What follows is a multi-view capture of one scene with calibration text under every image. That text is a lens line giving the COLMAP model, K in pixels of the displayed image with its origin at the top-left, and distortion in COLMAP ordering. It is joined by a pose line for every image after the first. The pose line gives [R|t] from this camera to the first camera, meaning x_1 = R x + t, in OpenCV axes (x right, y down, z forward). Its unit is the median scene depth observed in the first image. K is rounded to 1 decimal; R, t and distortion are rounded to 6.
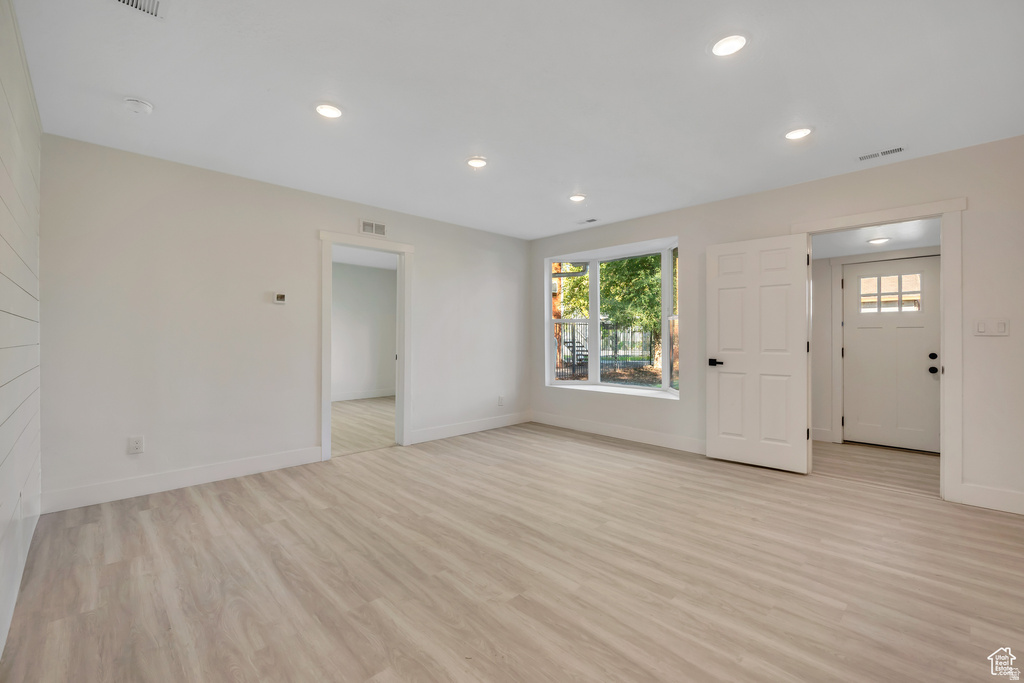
lens RADIAL K [[436.9, 0, 507.5], [0, 436.9, 333.1], [0, 0, 1]] dist [-0.008607, 0.001253]
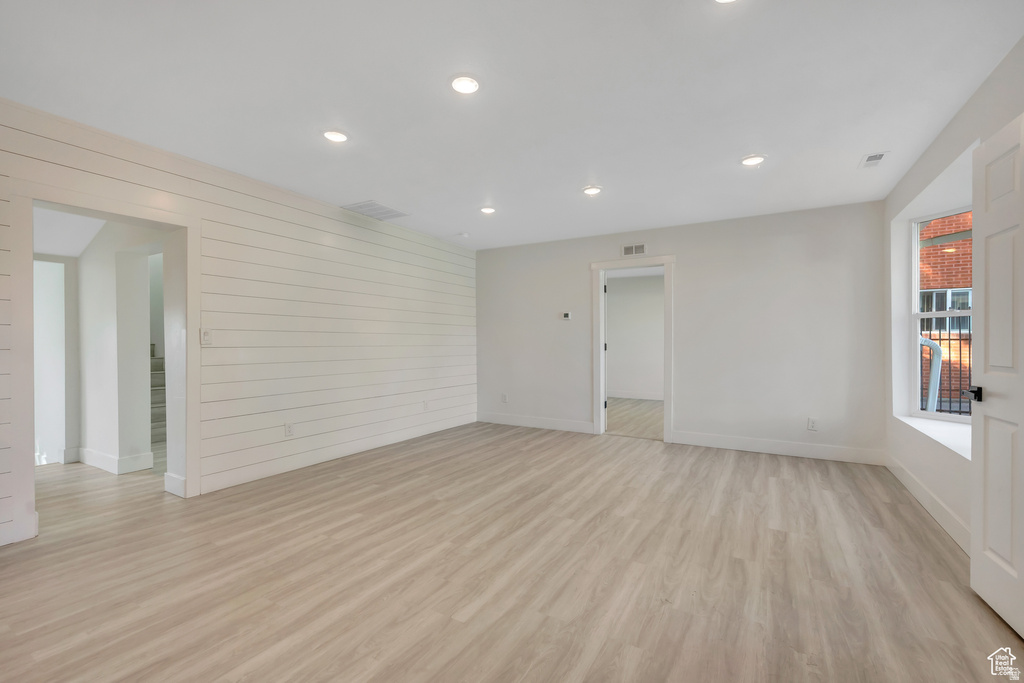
lens RADIAL K [[436.9, 0, 517.6], [0, 436.9, 343.4], [0, 0, 1]] dist [-0.008607, 0.001253]
pose [[0.282833, 0.002225, -0.959167, 1.370065], [0.010125, 0.999935, 0.005305, 0.006308], [0.959116, -0.011212, 0.282792, 0.672320]]
